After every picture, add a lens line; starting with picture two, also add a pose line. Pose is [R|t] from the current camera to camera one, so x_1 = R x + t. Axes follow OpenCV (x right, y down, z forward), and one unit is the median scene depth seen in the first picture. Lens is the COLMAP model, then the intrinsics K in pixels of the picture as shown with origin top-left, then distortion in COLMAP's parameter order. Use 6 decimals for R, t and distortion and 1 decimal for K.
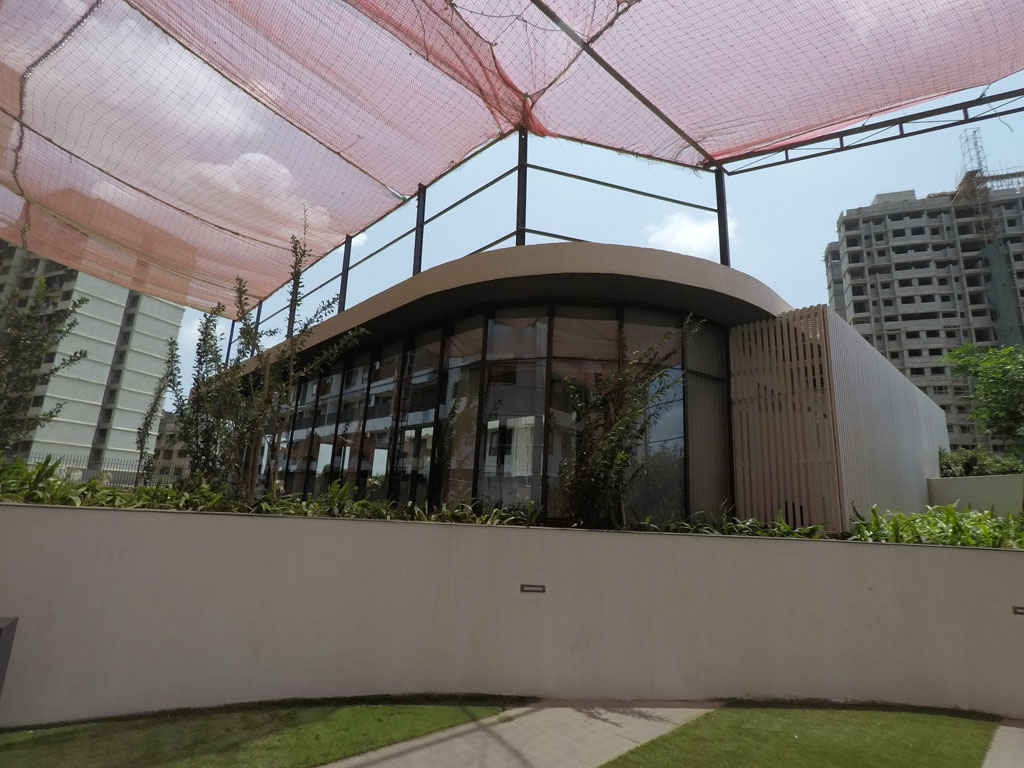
lens RADIAL K [[517.8, 0, 512.0], [0, 517.8, 384.0], [0, 0, 1]] dist [0.000452, -0.000609]
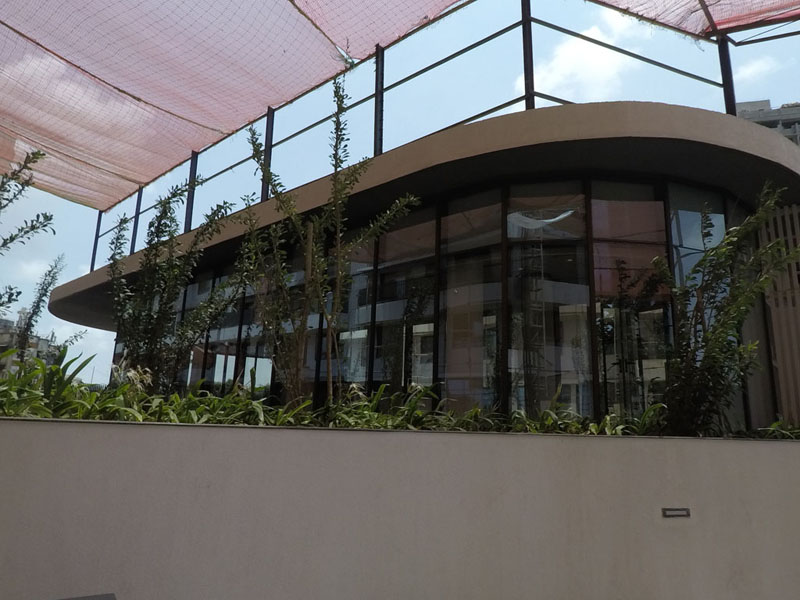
lens RADIAL K [[526.4, 0, 400.0], [0, 526.4, 300.0], [0, 0, 1]] dist [-0.003459, 0.002970]
pose [[0.995246, 0.000132, 0.097390, -0.251025], [-0.001713, 0.999868, 0.016145, 0.028830], [-0.097375, -0.016235, 0.995115, 0.127880]]
